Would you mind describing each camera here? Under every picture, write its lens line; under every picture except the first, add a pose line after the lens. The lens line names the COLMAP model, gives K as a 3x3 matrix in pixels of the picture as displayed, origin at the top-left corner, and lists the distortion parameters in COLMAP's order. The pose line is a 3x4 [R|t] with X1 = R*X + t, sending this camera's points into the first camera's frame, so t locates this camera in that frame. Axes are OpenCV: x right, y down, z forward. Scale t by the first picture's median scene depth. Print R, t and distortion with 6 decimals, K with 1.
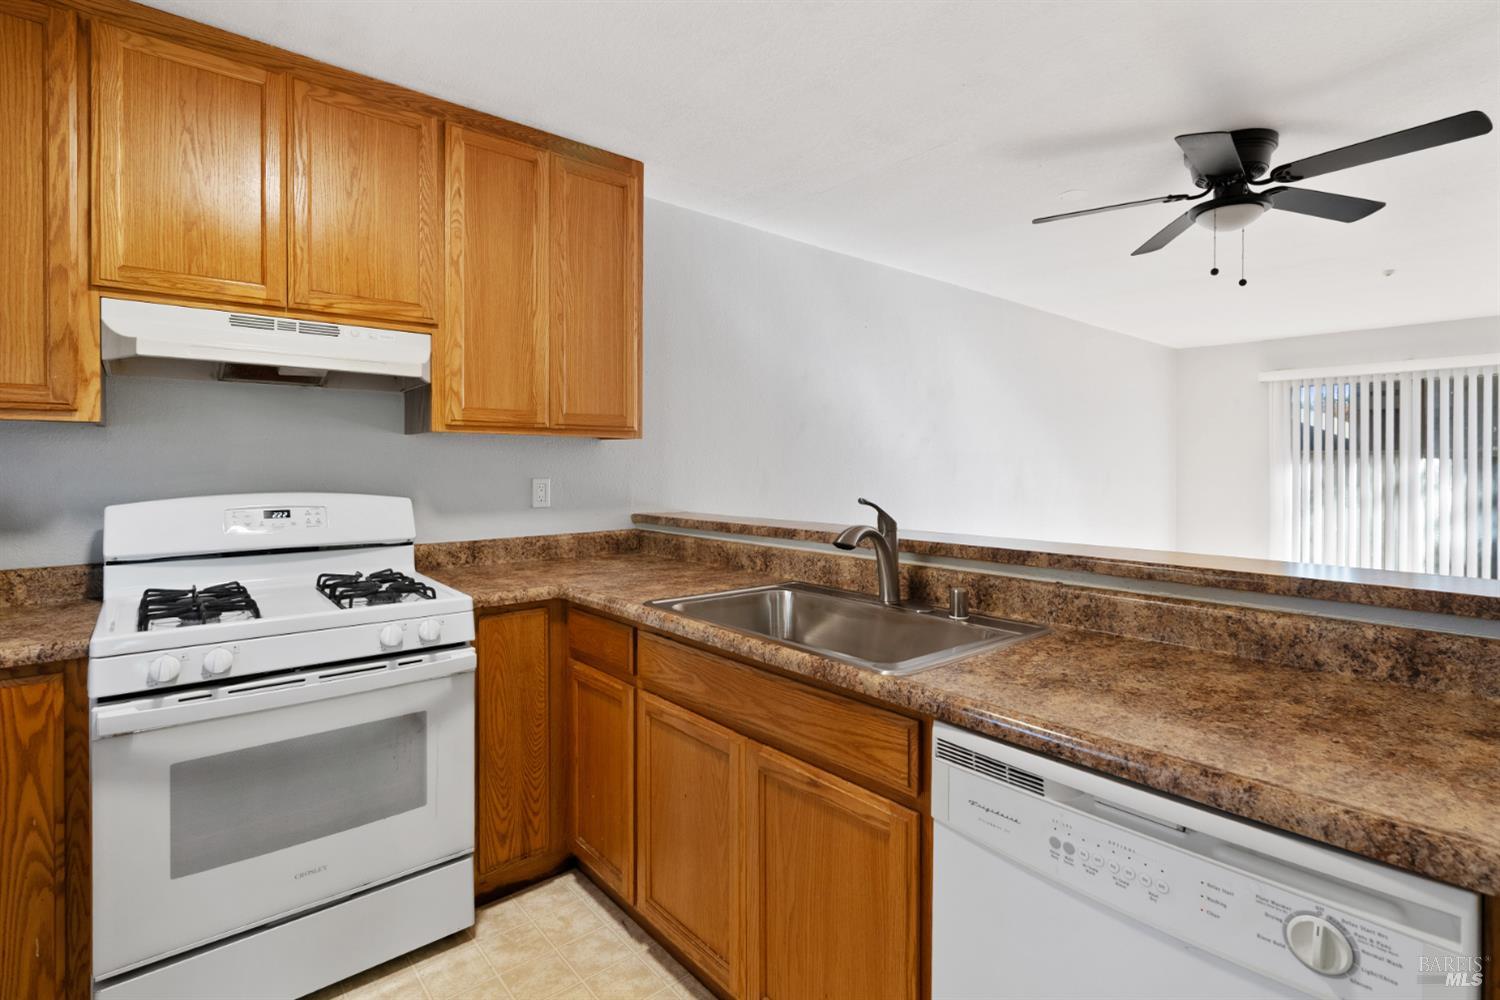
lens RADIAL K [[708.1, 0, 753.0], [0, 708.1, 469.8], [0, 0, 1]] dist [-0.008006, 0.001355]
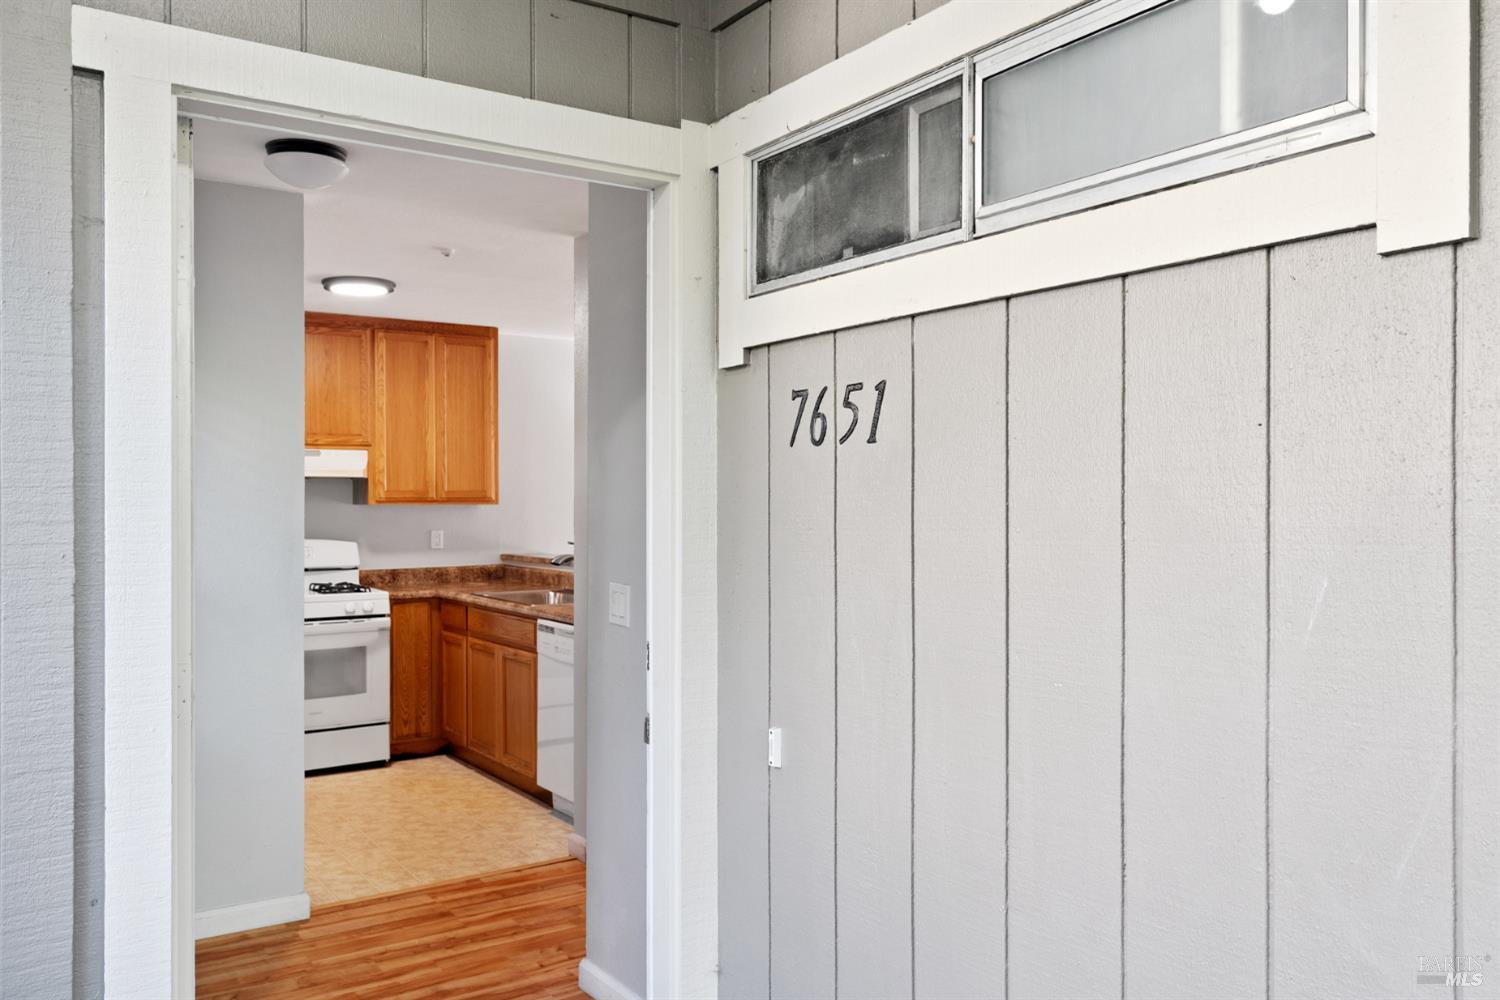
lens RADIAL K [[1176.0, 0, 749.4], [0, 1176.0, 508.0], [0, 0, 1]] dist [0.012756, 0.002599]
pose [[0.993569, -0.003359, -0.113176, 0.858306], [0.003664, 0.999990, 0.002484, -0.050838], [0.113166, -0.002883, 0.993572, -1.891532]]
